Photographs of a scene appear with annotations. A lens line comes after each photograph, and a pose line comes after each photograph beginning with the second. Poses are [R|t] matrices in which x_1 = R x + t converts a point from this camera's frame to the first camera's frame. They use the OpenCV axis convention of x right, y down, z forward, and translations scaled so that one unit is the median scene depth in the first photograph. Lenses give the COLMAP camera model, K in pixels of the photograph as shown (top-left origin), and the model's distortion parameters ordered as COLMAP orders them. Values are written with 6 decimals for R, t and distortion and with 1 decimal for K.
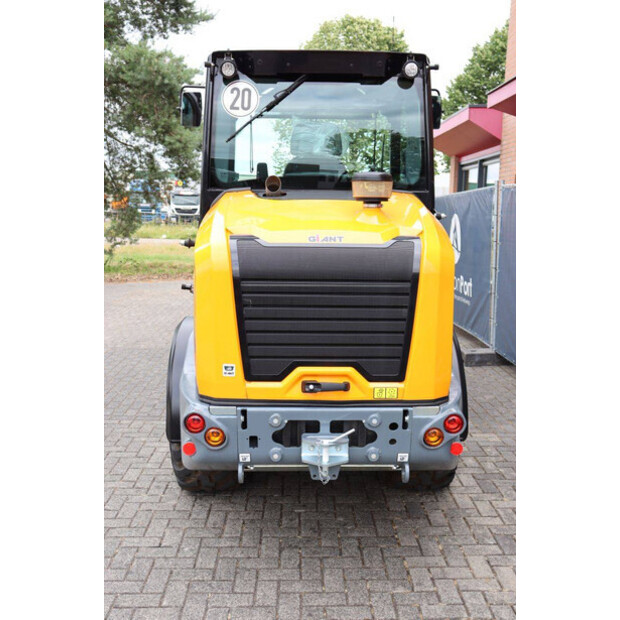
lens RADIAL K [[667.8, 0, 309.0], [0, 667.8, 307.6], [0, 0, 1]] dist [-0.081716, 0.210161]
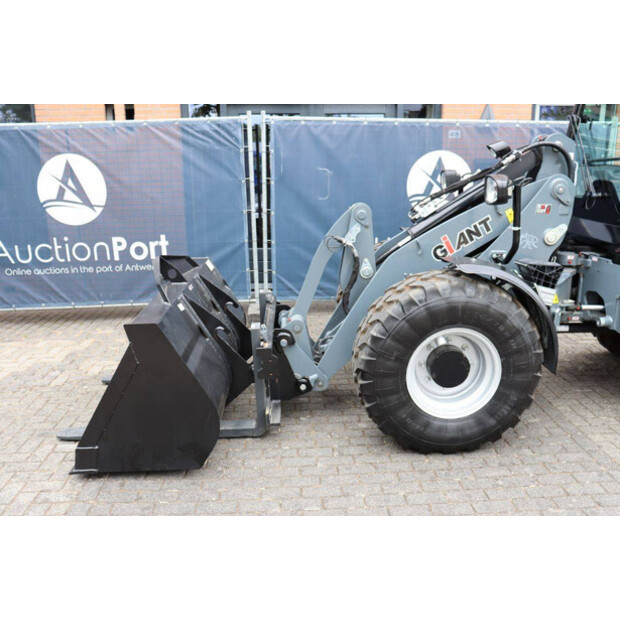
lens RADIAL K [[571.3, 0, 307.9], [0, 571.3, 306.7], [0, 0, 1]] dist [-0.130153, 0.151274]
pose [[-0.041269, -0.262485, 0.964053, -1.243738], [0.149847, 0.952336, 0.265710, -0.329829], [-0.987848, 0.155426, 0.000031, 2.421712]]
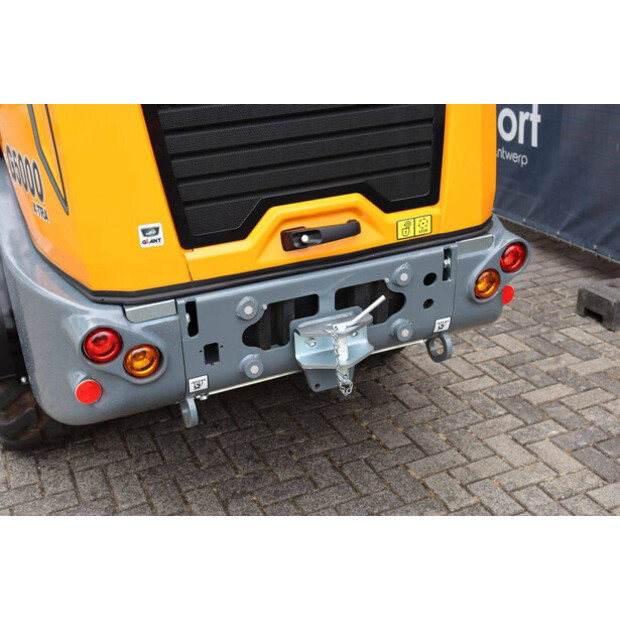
lens RADIAL K [[837.2, 0, 311.7], [0, 837.2, 306.5], [0, 0, 1]] dist [-0.004196, 0.351678]
pose [[0.925082, -0.202270, 0.321419, -0.216974], [0.129448, 0.963619, 0.233842, 0.009024], [-0.357025, -0.174716, 0.917610, 0.318741]]
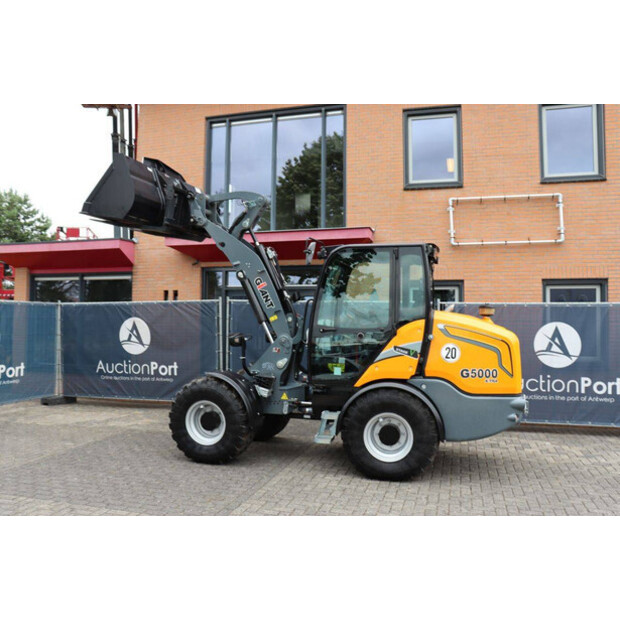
lens RADIAL K [[529.5, 0, 312.7], [0, 529.5, 310.1], [0, 0, 1]] dist [-0.169833, 0.168411]
pose [[0.280028, 0.004332, 0.959982, -2.162942], [0.134438, 0.989959, -0.043683, -0.188706], [-0.950532, 0.141291, 0.276634, 1.127134]]
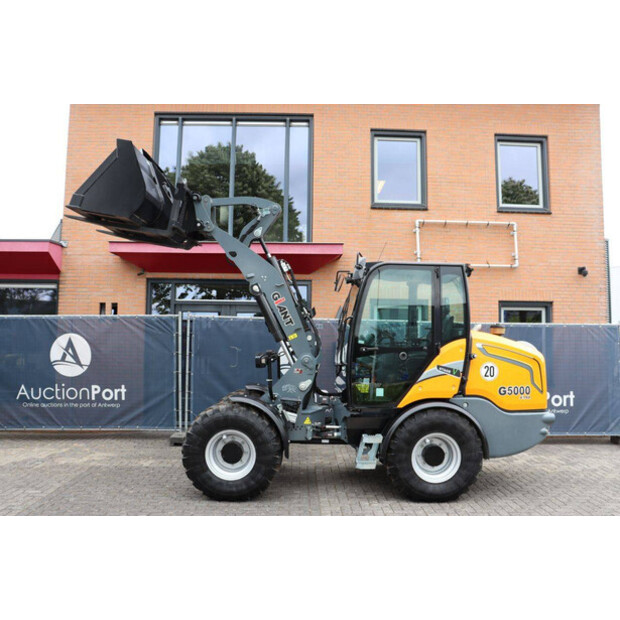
lens RADIAL K [[529.5, 0, 312.7], [0, 529.5, 310.1], [0, 0, 1]] dist [-0.169833, 0.168411]
pose [[-0.016958, 0.037743, 0.999144, -2.130862], [0.130767, 0.990788, -0.035208, -0.294434], [-0.991268, 0.130058, -0.021737, 1.863731]]
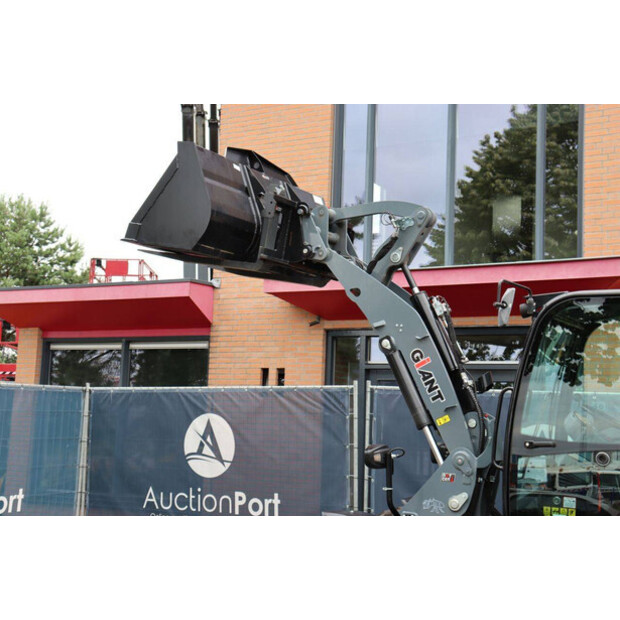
lens RADIAL K [[938.8, 0, 320.5], [0, 938.8, 307.0], [0, 0, 1]] dist [0.086935, 0.082242]
pose [[0.484684, 0.100381, 0.868910, -2.205571], [0.104166, 0.979699, -0.171284, -0.184371], [-0.868465, 0.173530, 0.464388, 1.063147]]
